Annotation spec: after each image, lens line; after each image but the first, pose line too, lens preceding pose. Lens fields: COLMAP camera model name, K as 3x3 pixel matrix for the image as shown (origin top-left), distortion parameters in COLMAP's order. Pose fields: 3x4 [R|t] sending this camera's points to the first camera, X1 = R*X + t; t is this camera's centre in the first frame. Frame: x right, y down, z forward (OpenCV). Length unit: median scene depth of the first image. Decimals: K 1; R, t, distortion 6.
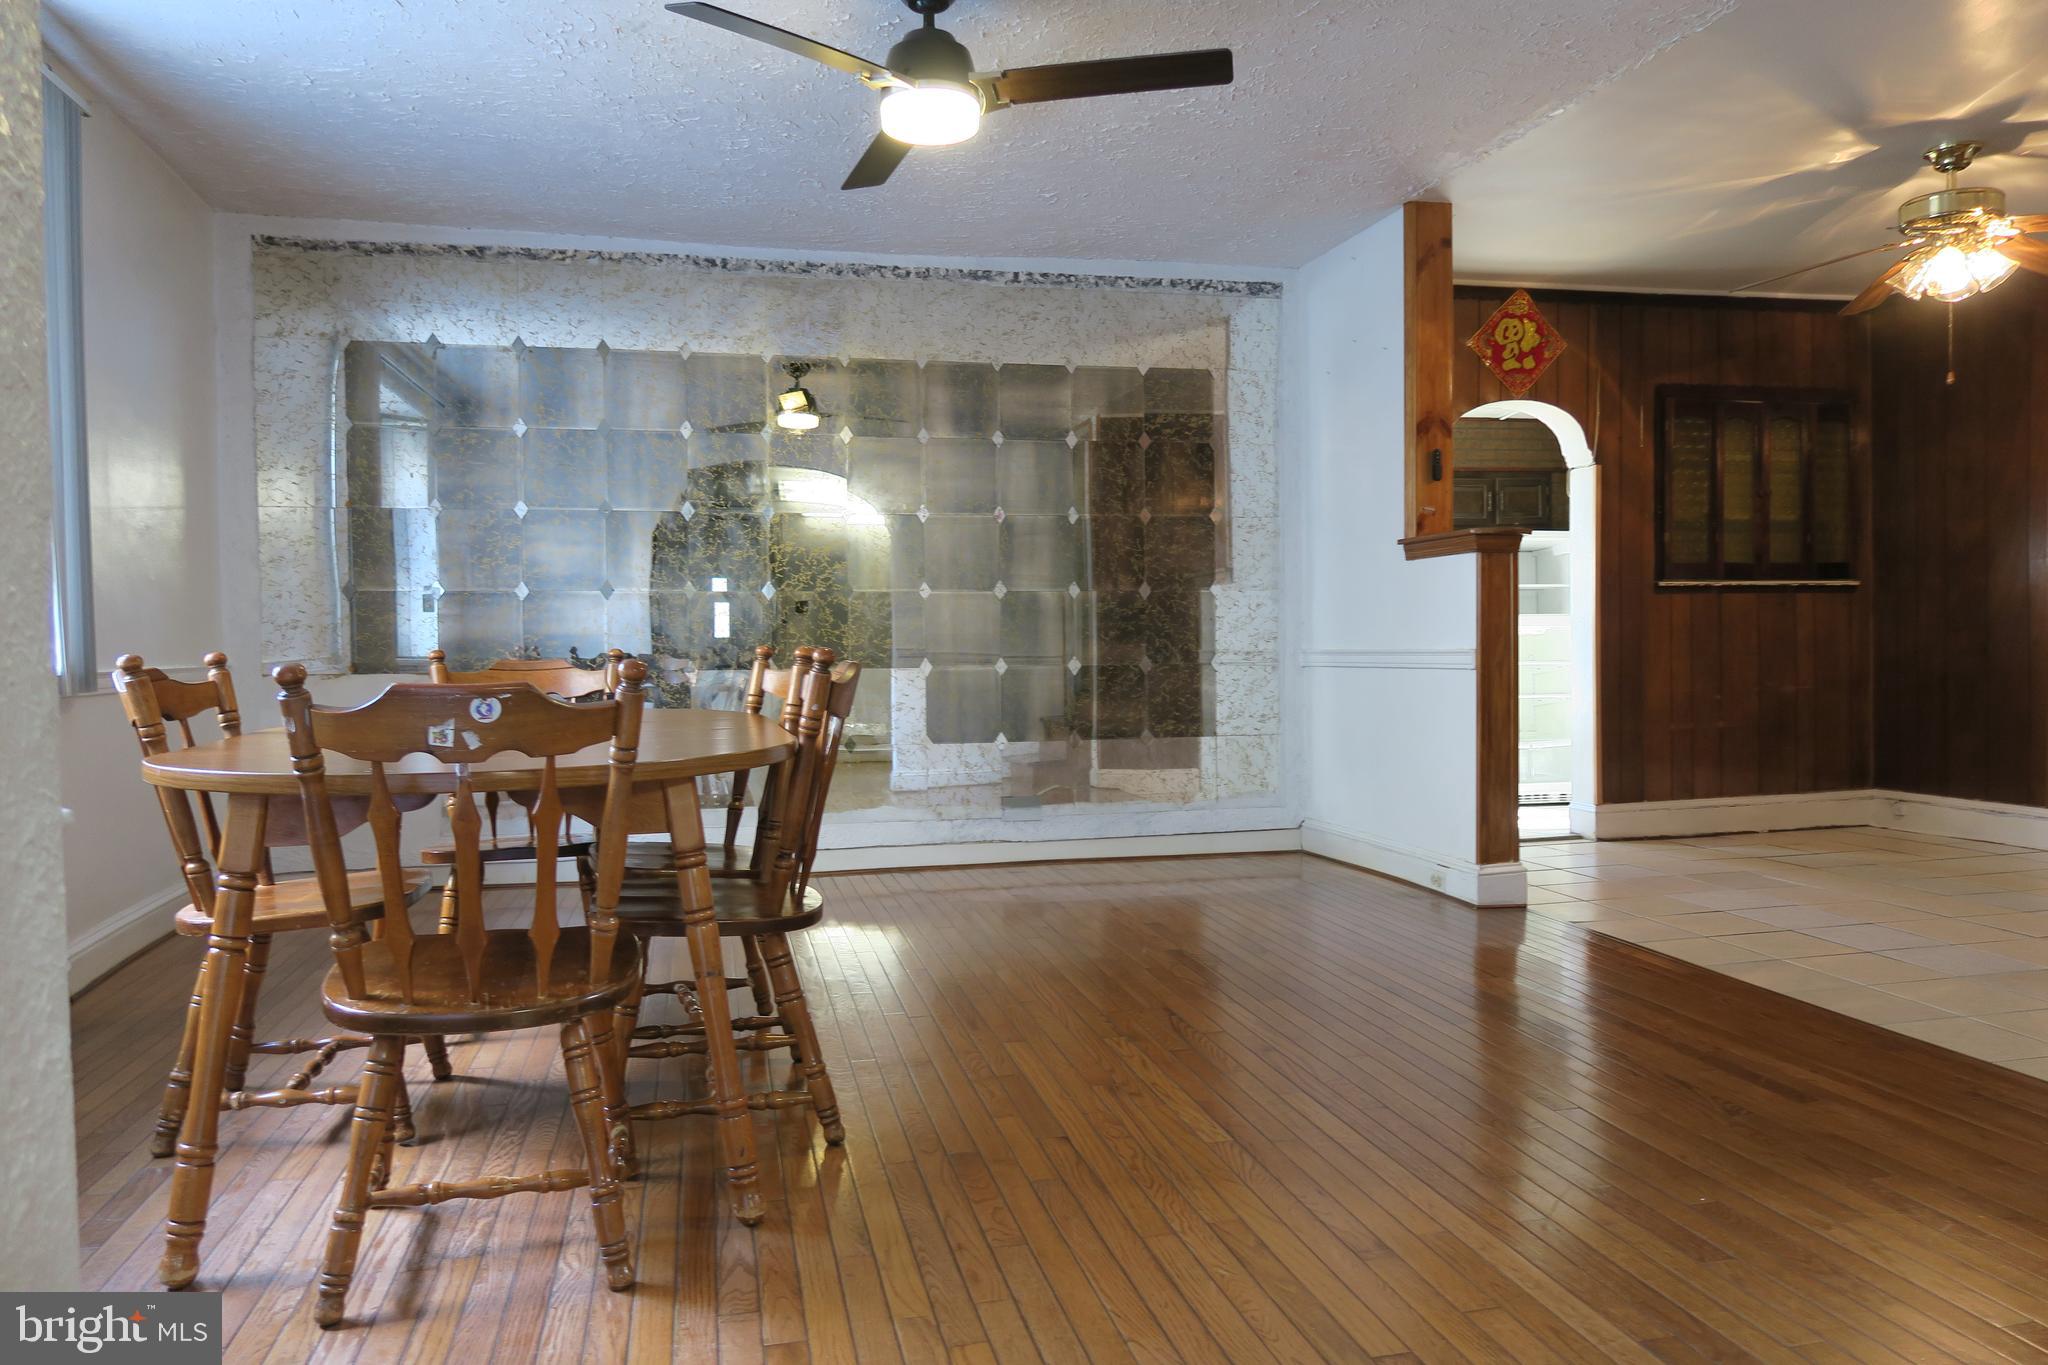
lens RADIAL K [[1410.3, 0, 1029.2], [0, 1410.3, 695.9], [0, 0, 1]] dist [-0.035419, 0.017965]
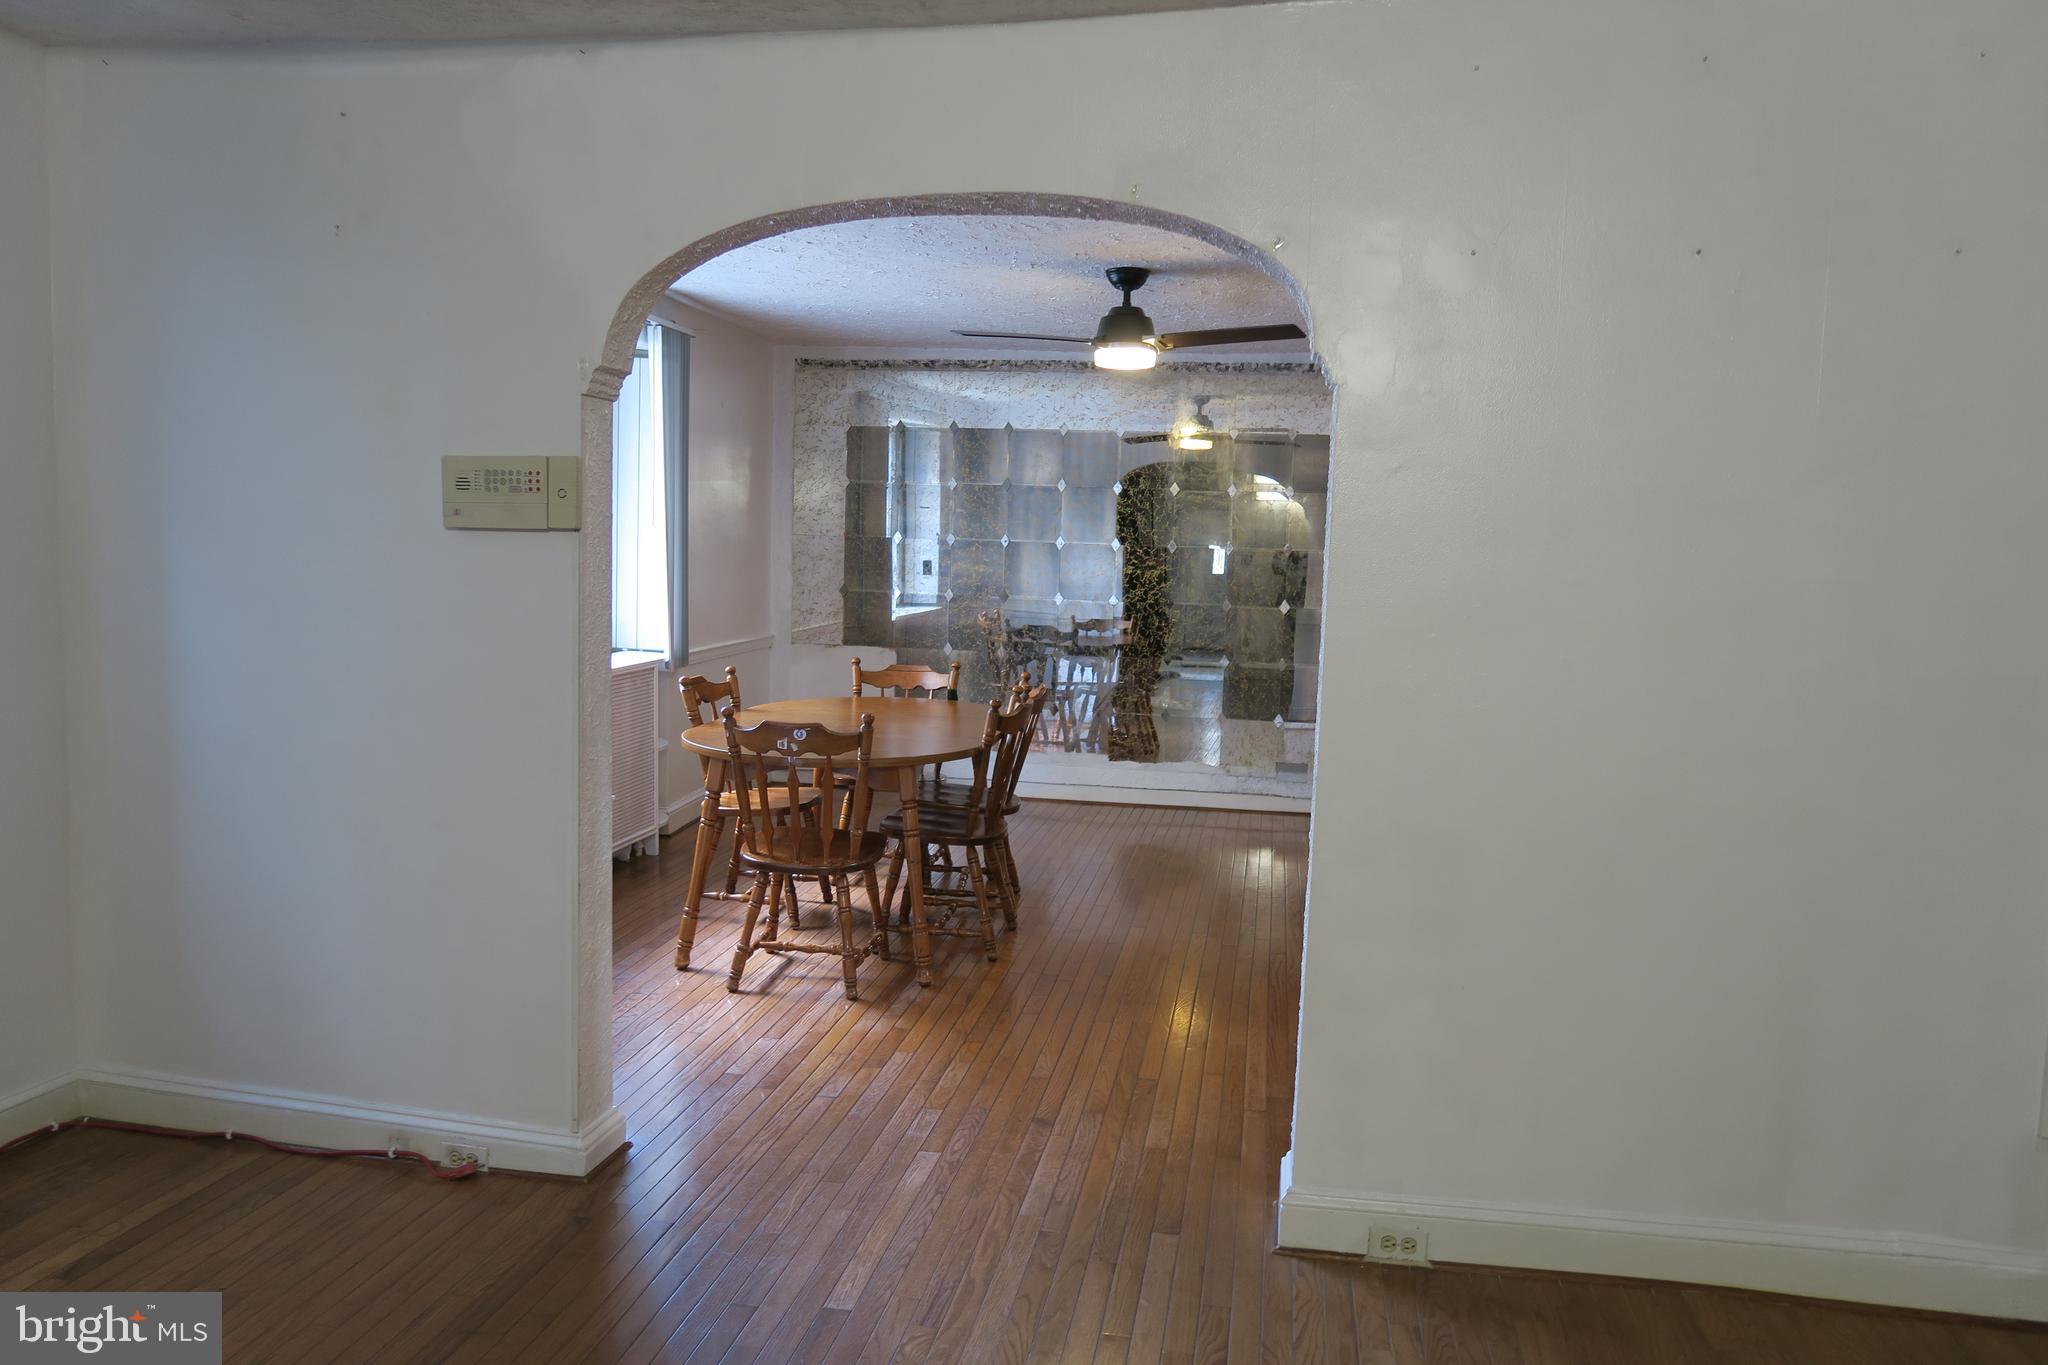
lens RADIAL K [[1406.3, 0, 1028.1], [0, 1406.3, 697.5], [0, 0, 1]] dist [-0.035480, 0.020141]
pose [[0.921150, 0.077445, -0.381425, 0.244199], [-0.051868, 0.995689, 0.076903, -0.072958], [0.385736, -0.051055, 0.921196, -0.284195]]
